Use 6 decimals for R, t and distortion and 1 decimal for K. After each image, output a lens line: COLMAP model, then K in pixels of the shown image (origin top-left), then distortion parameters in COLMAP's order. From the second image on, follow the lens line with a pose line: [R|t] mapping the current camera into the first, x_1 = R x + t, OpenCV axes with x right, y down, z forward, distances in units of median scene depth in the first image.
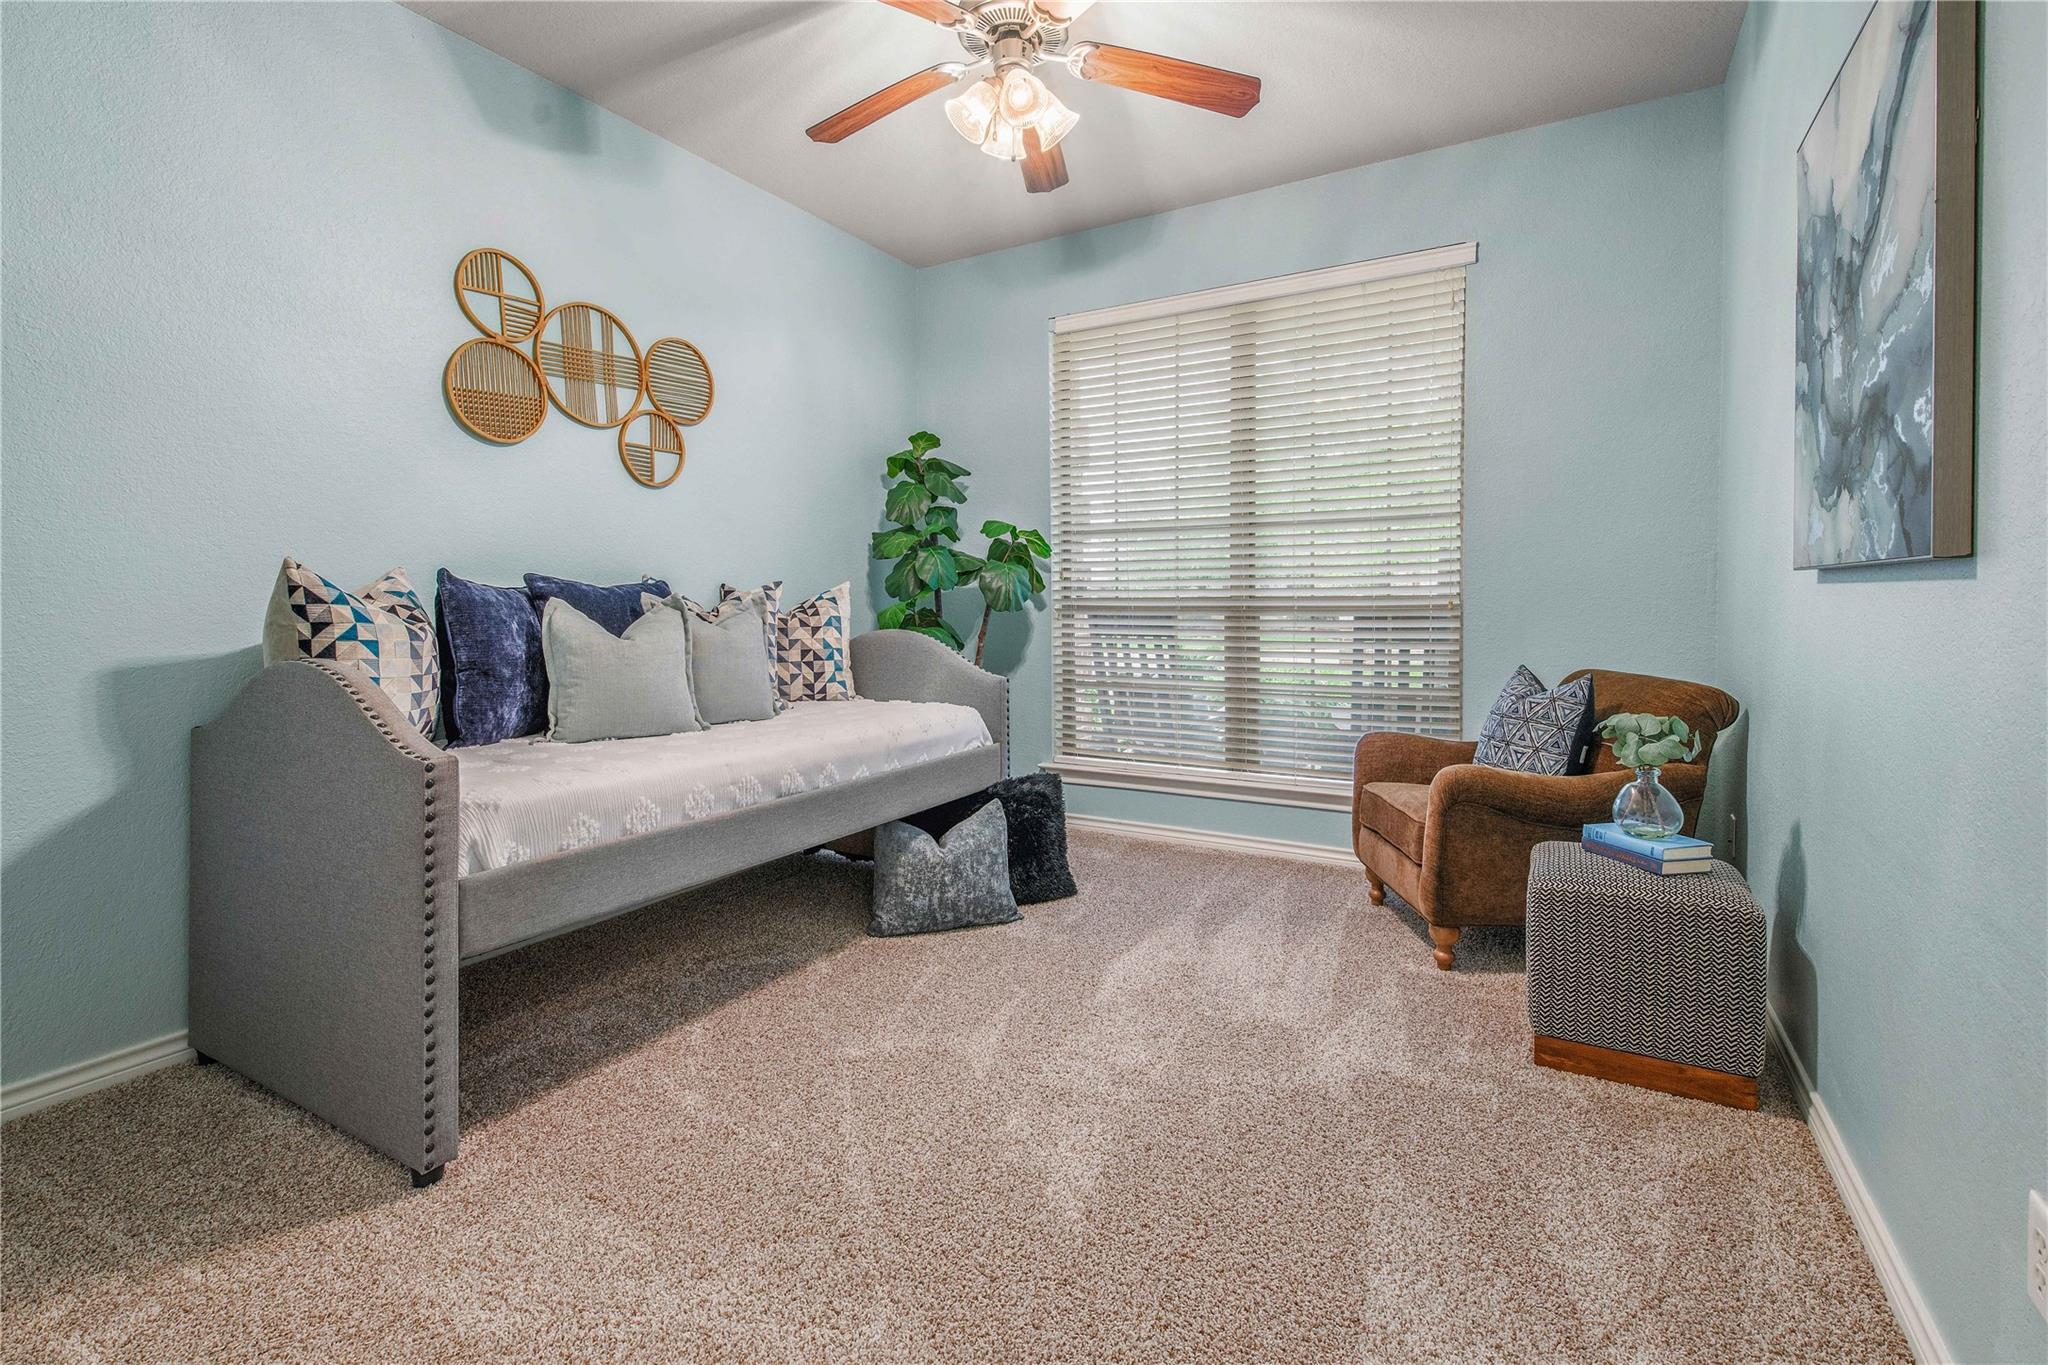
lens RADIAL K [[926.1, 0, 1025.1], [0, 926.1, 602.8], [0, 0, 1]] dist [0.003251, 0.000101]
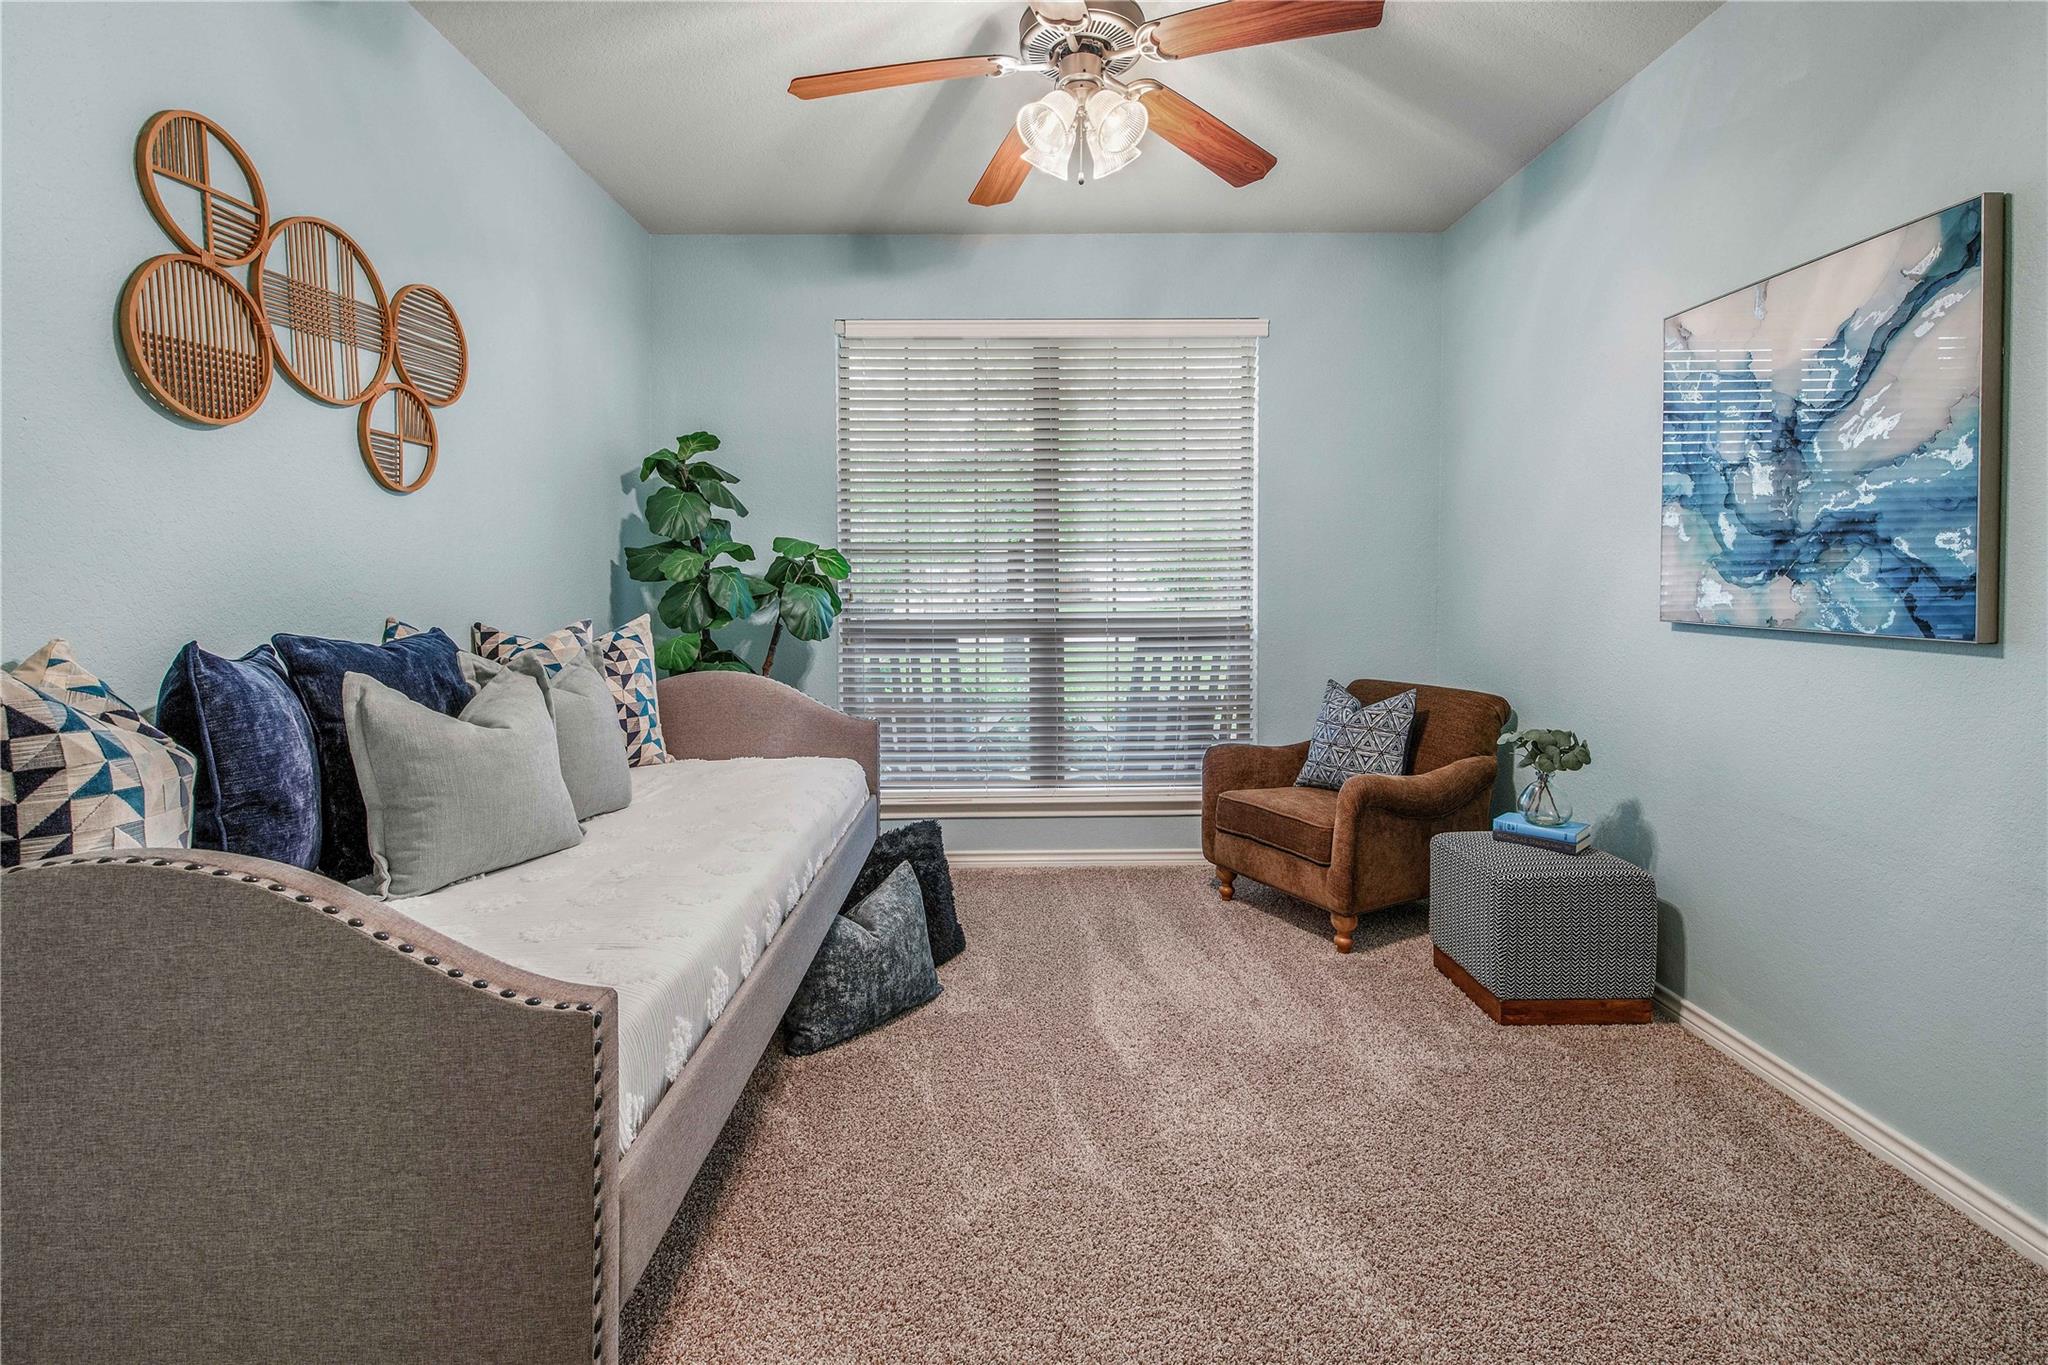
lens RADIAL K [[894.1, 0, 1022.3], [0, 894.1, 576.0], [0, 0, 1]] dist [0.007532, -0.004543]
pose [[0.860207, -0.003007, 0.509937, -0.400443], [0.009590, 0.999901, -0.010281, -0.058716], [-0.509856, 0.013734, 0.860150, 0.203550]]
